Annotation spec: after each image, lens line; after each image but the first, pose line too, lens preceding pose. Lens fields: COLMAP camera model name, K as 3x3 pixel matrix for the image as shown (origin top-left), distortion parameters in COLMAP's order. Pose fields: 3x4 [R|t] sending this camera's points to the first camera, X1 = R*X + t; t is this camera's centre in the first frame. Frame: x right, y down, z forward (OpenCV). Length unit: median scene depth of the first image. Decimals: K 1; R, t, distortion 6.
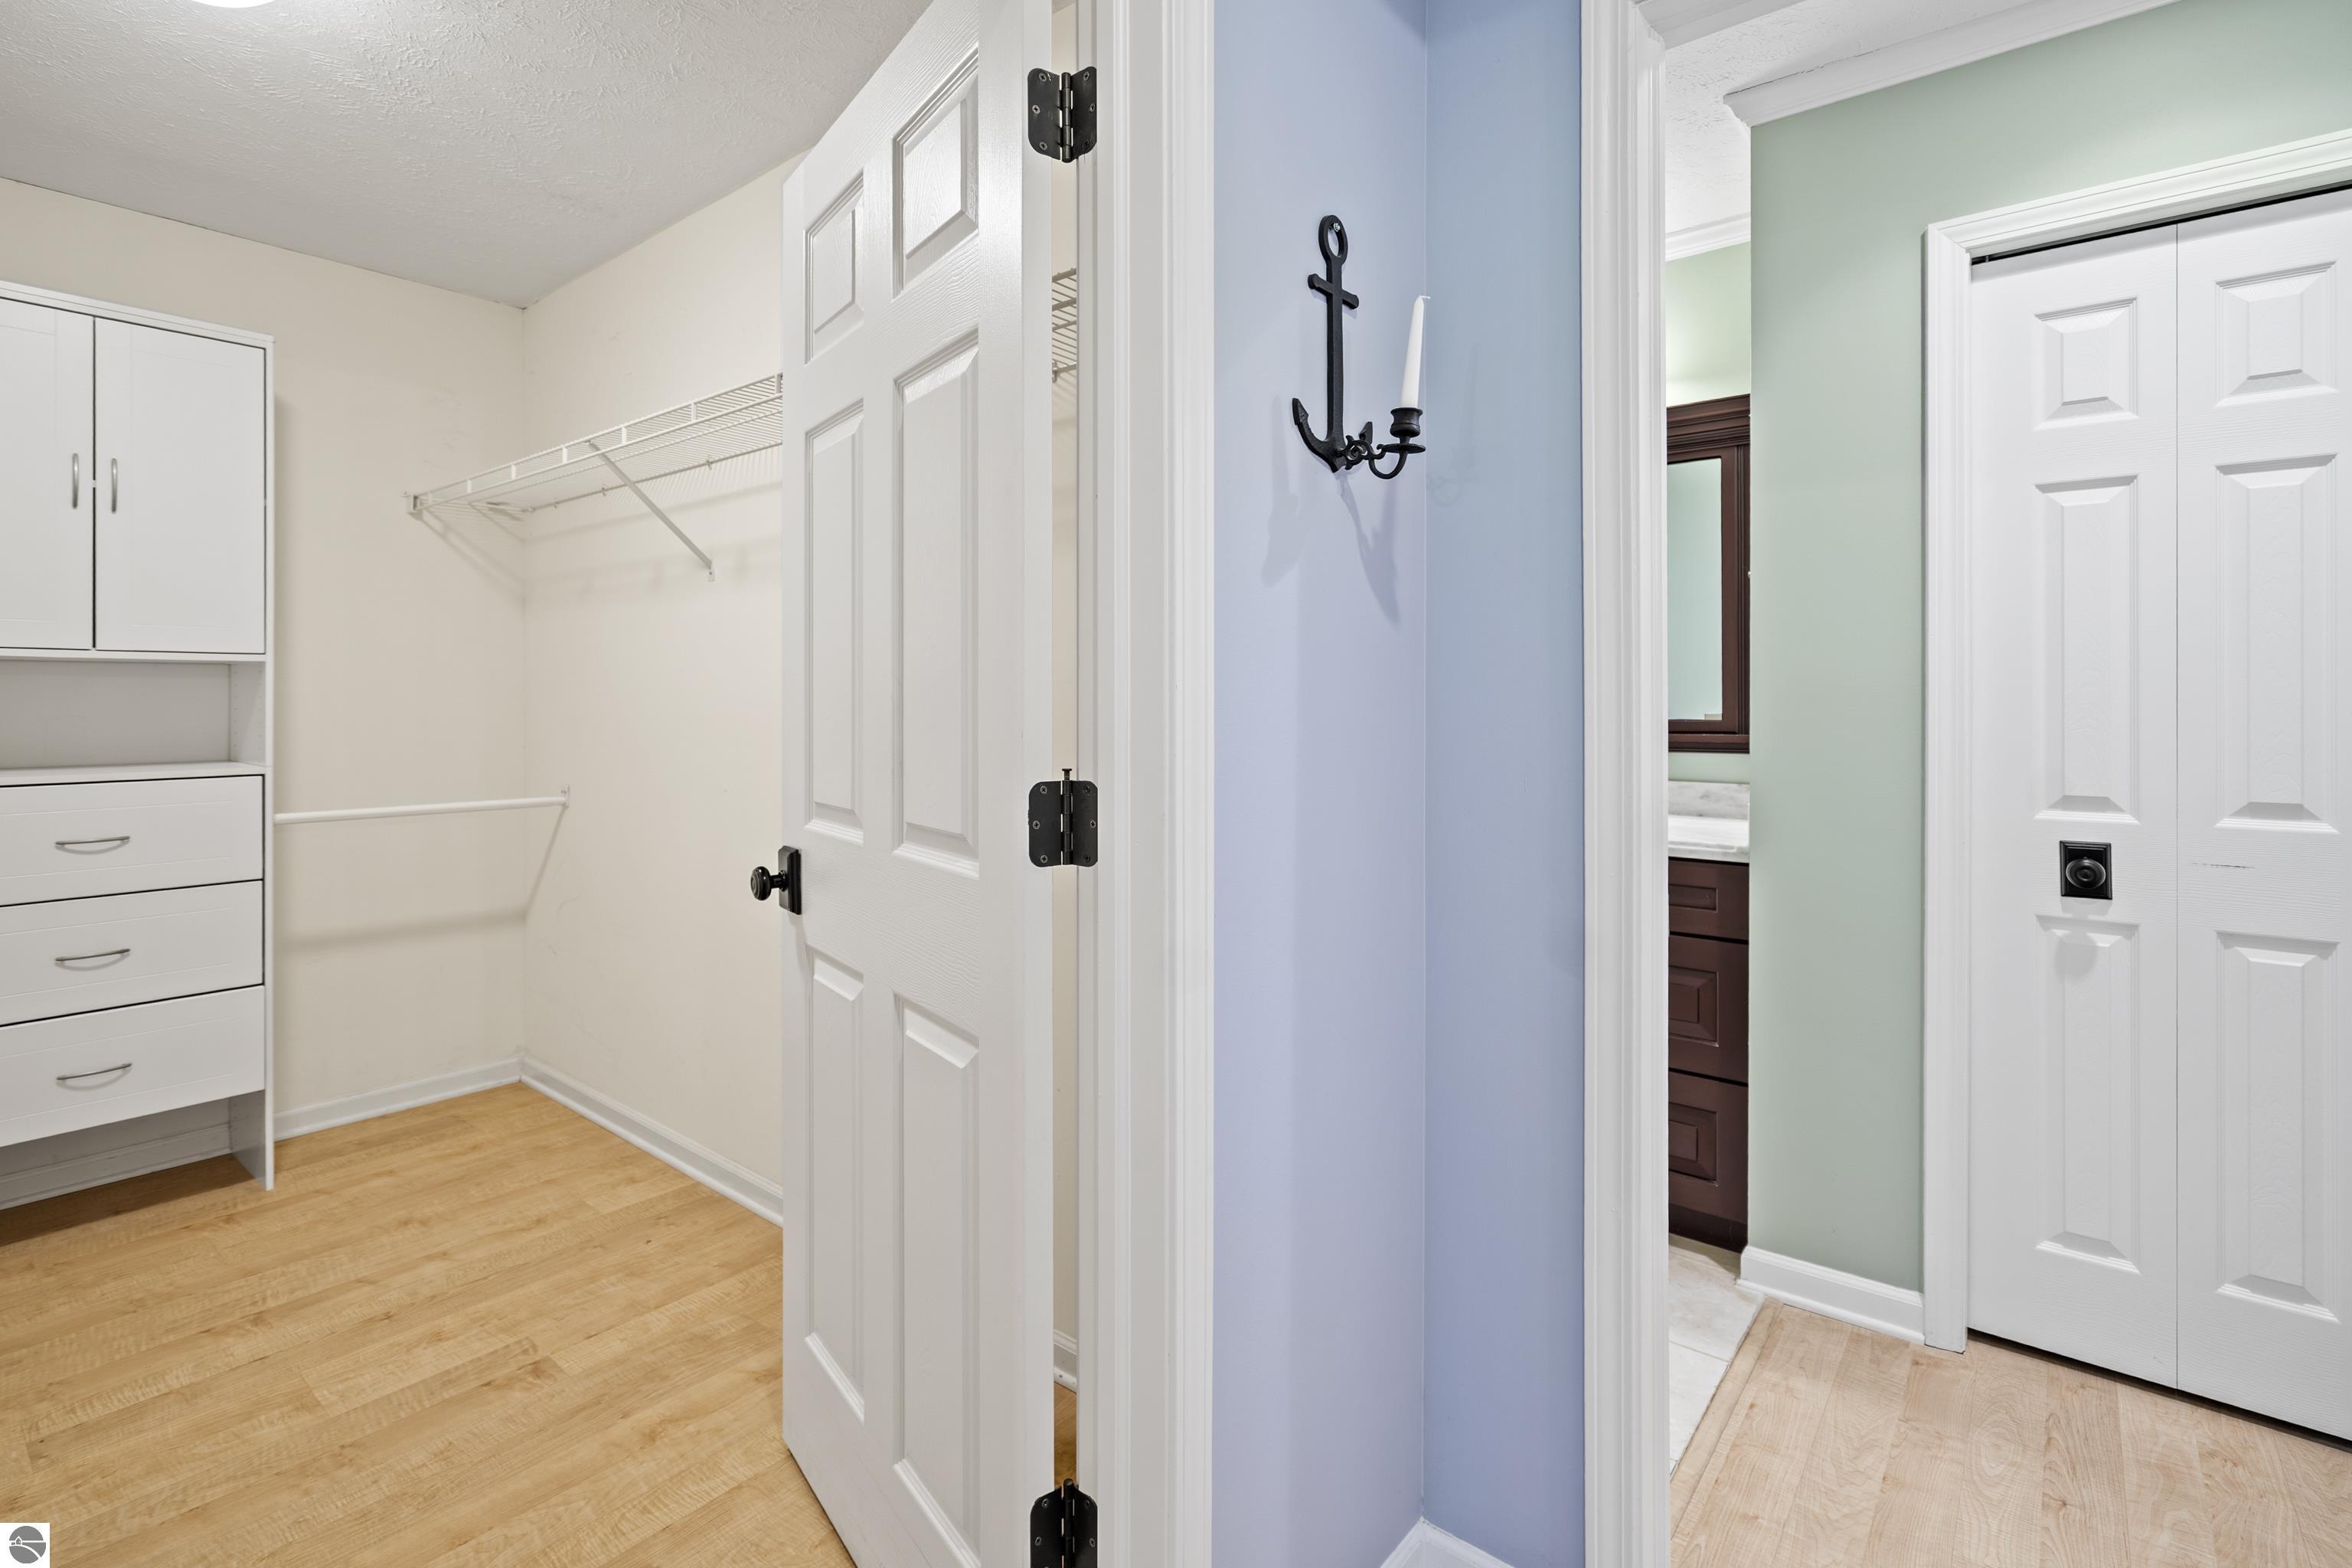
lens RADIAL K [[1085.9, 0, 1186.7], [0, 1085.9, 704.3], [0, 0, 1]] dist [-0.002825, 0.000991]
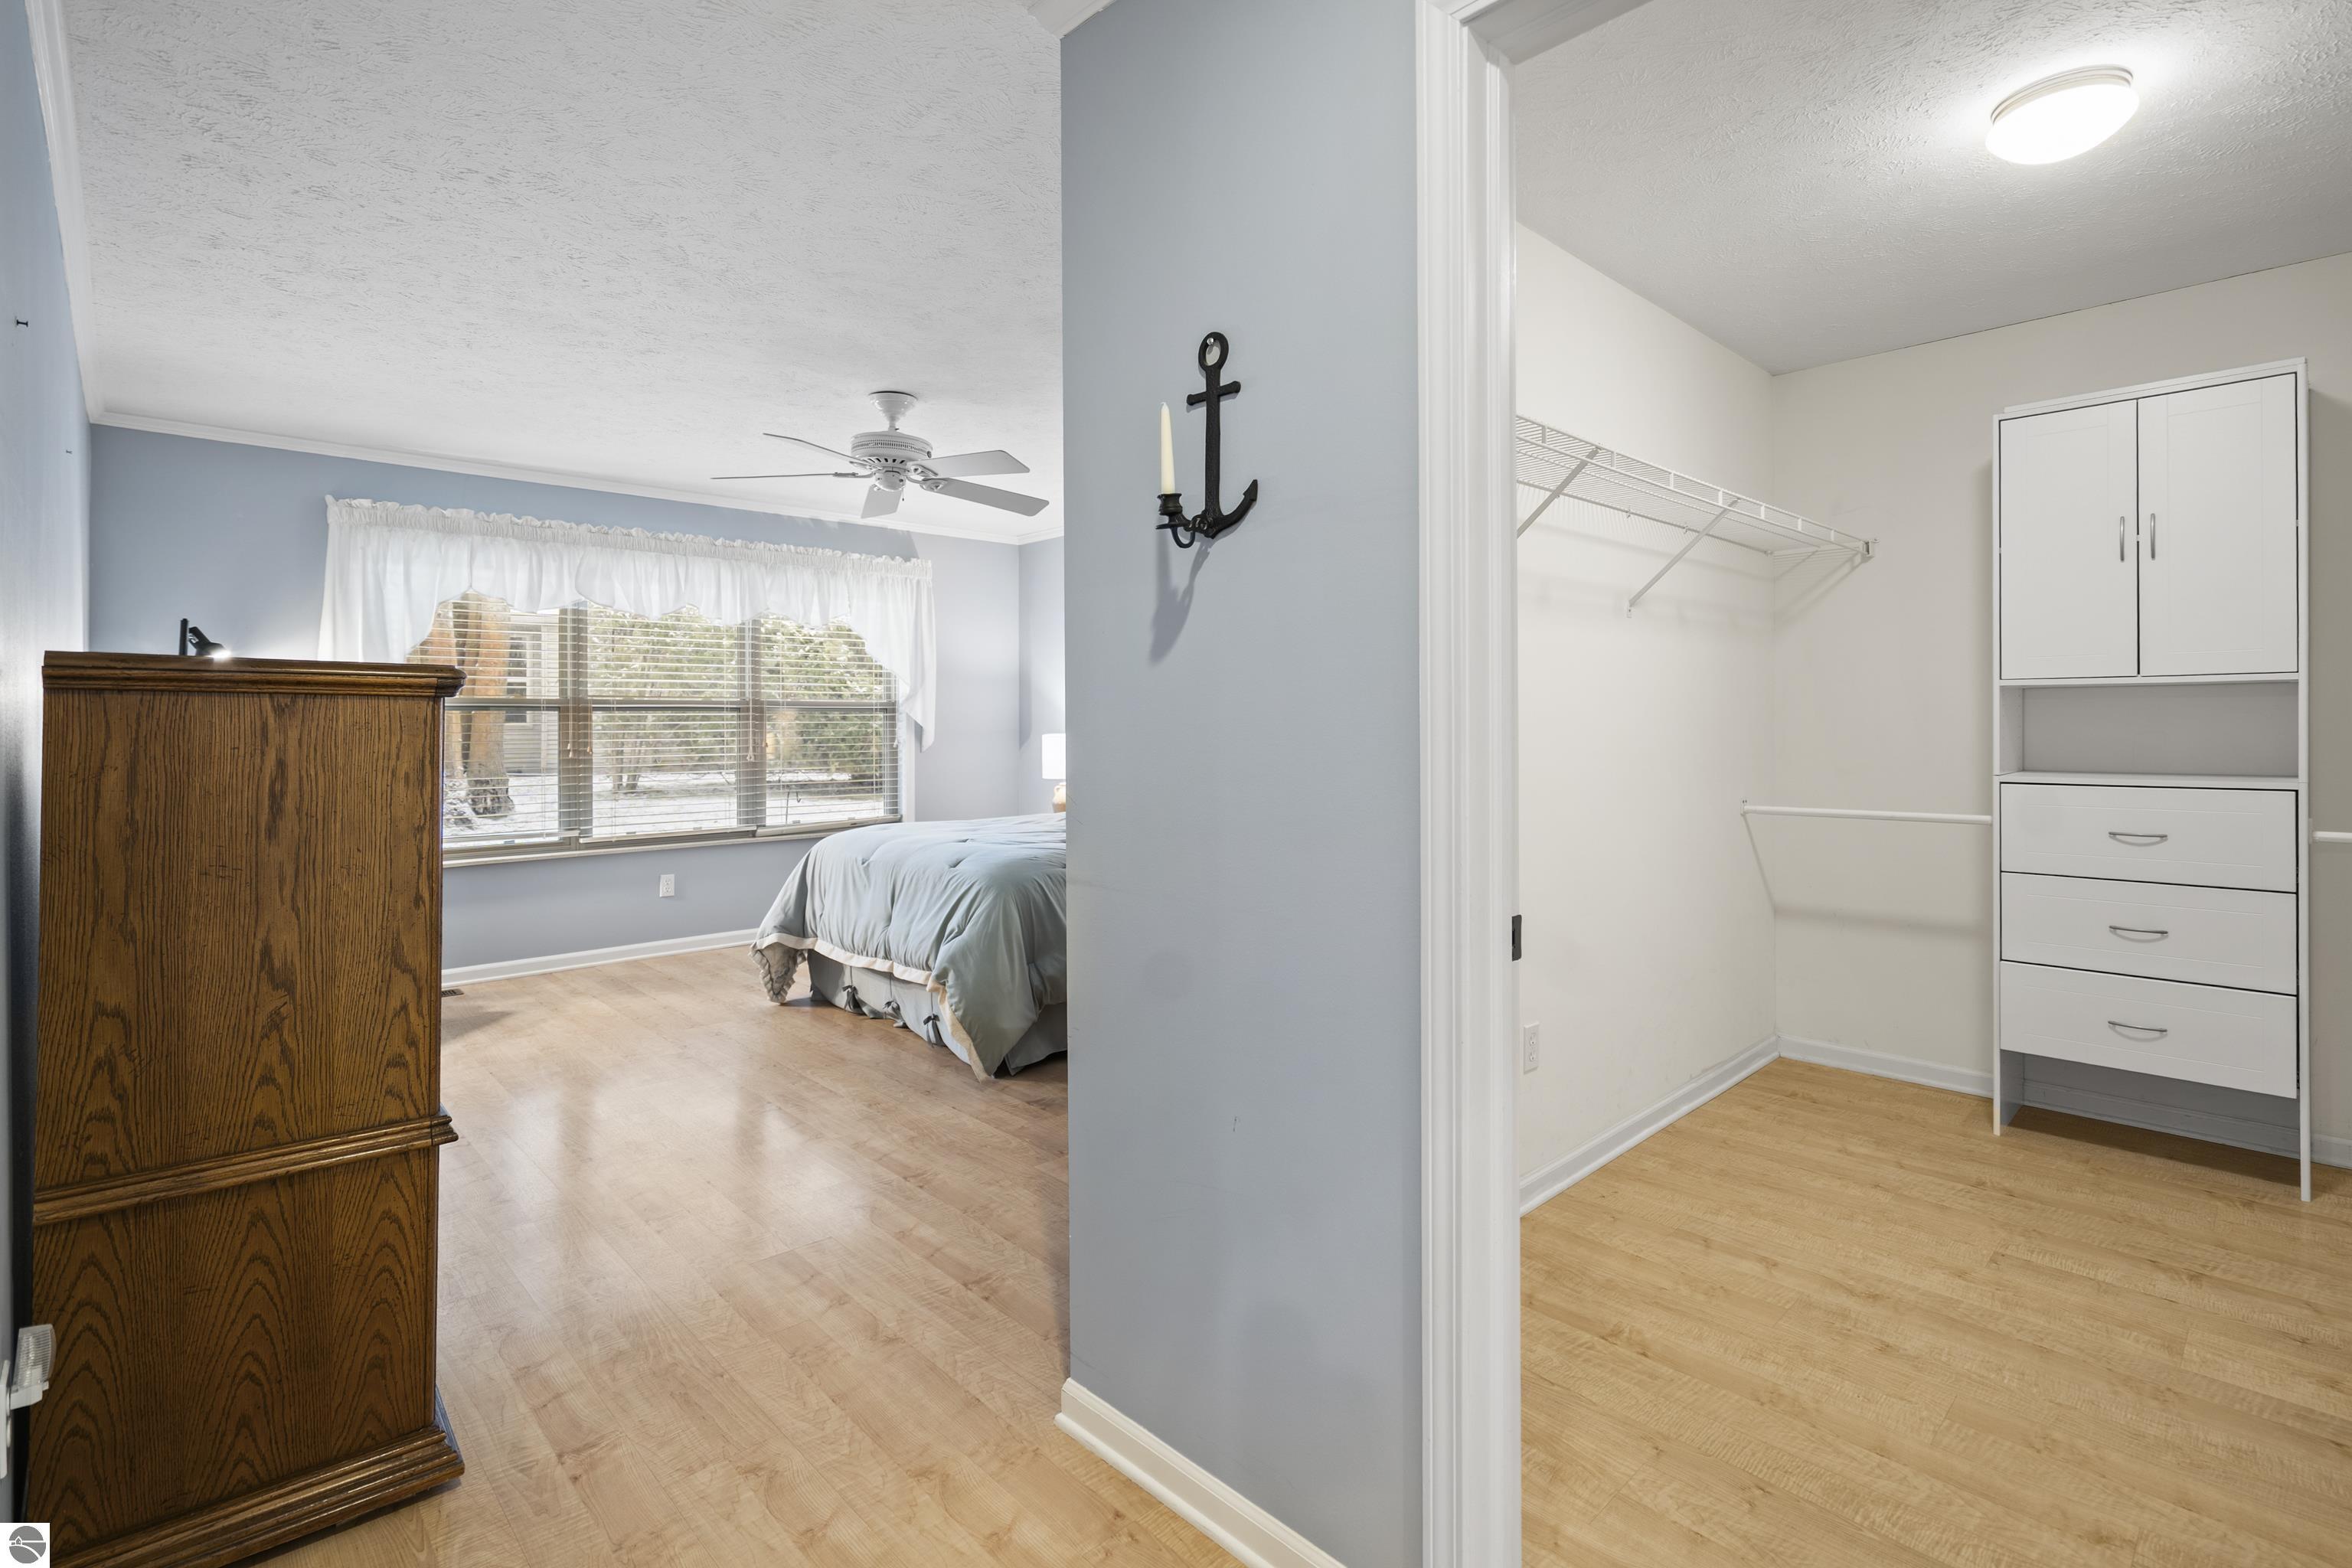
lens RADIAL K [[1085.9, 0, 1201.1], [0, 1085.9, 733.4], [0, 0, 1]] dist [-0.002825, 0.000991]
pose [[-0.101036, 0.010059, -0.994832, 0.291542], [0.000549, 0.999949, 0.010055, 0.000487], [0.994883, 0.000470, -0.101037, 0.086332]]
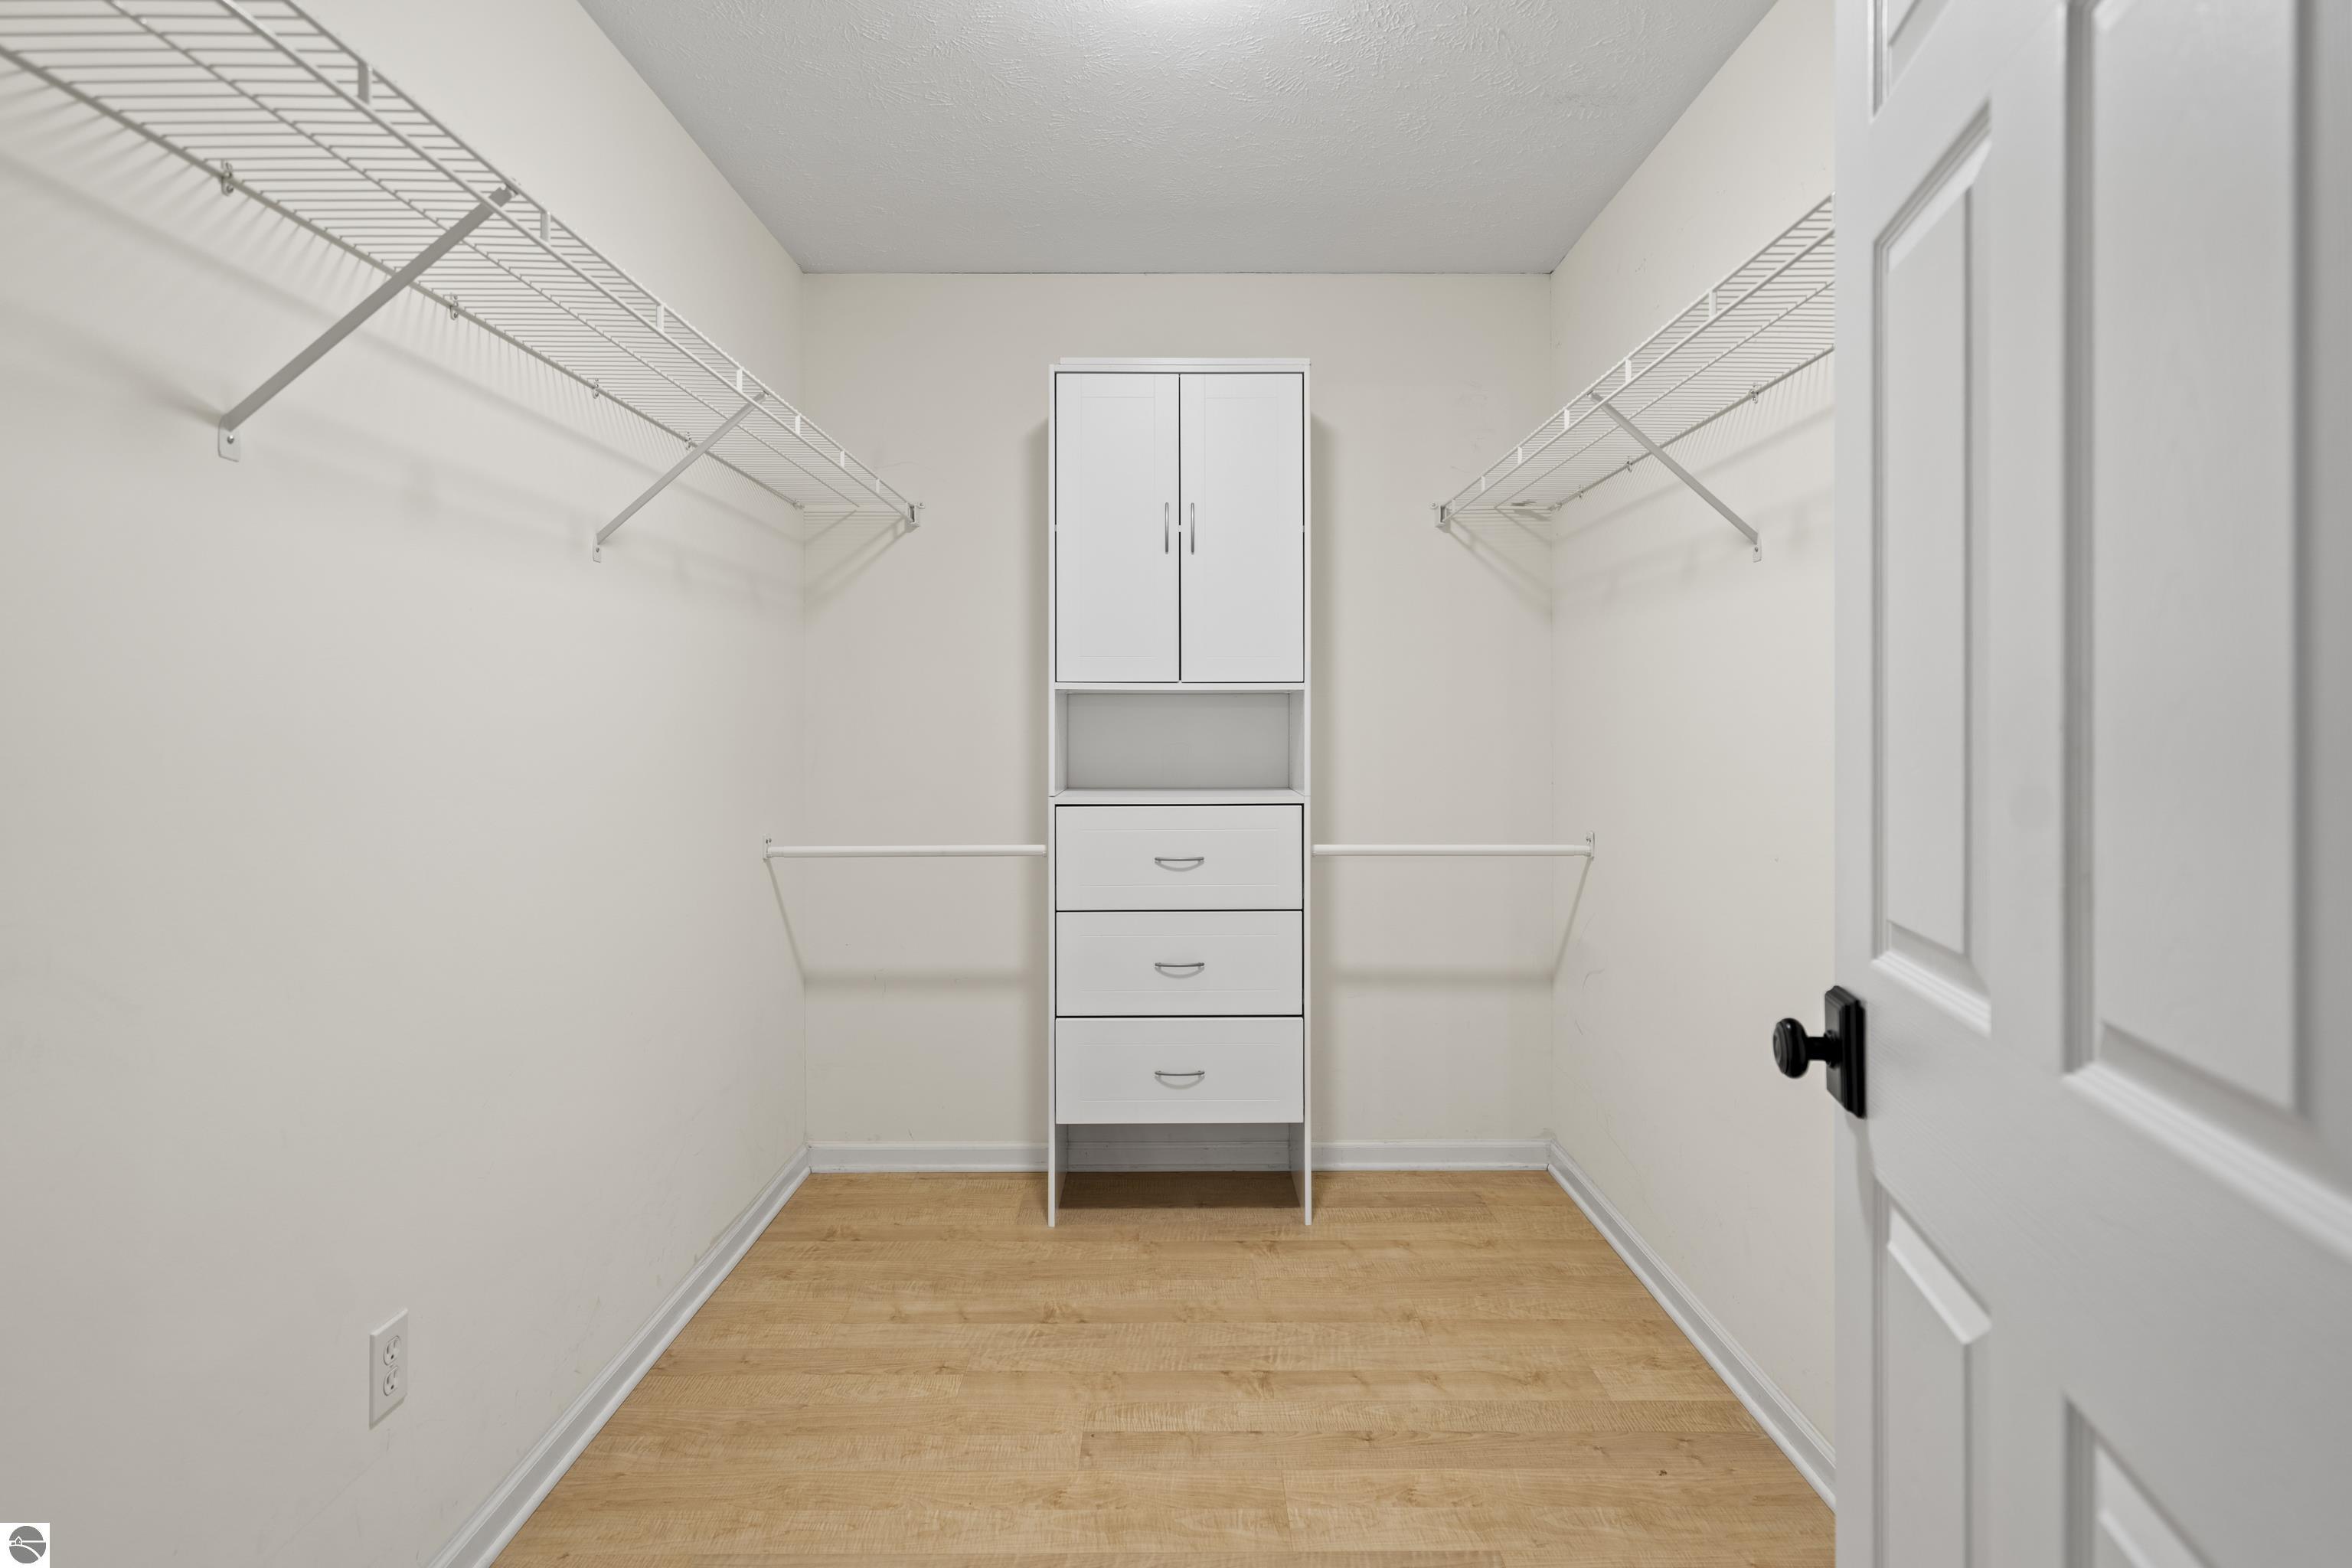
lens RADIAL K [[1240.2, 0, 1155.2], [0, 1240.2, 726.1], [0, 0, 1]] dist [0.001875, 0.000946]
pose [[0.623516, -0.000478, -0.781811, -0.055158], [-0.003133, 0.999990, -0.003111, -0.002749], [0.781804, 0.004389, 0.623508, 0.207091]]
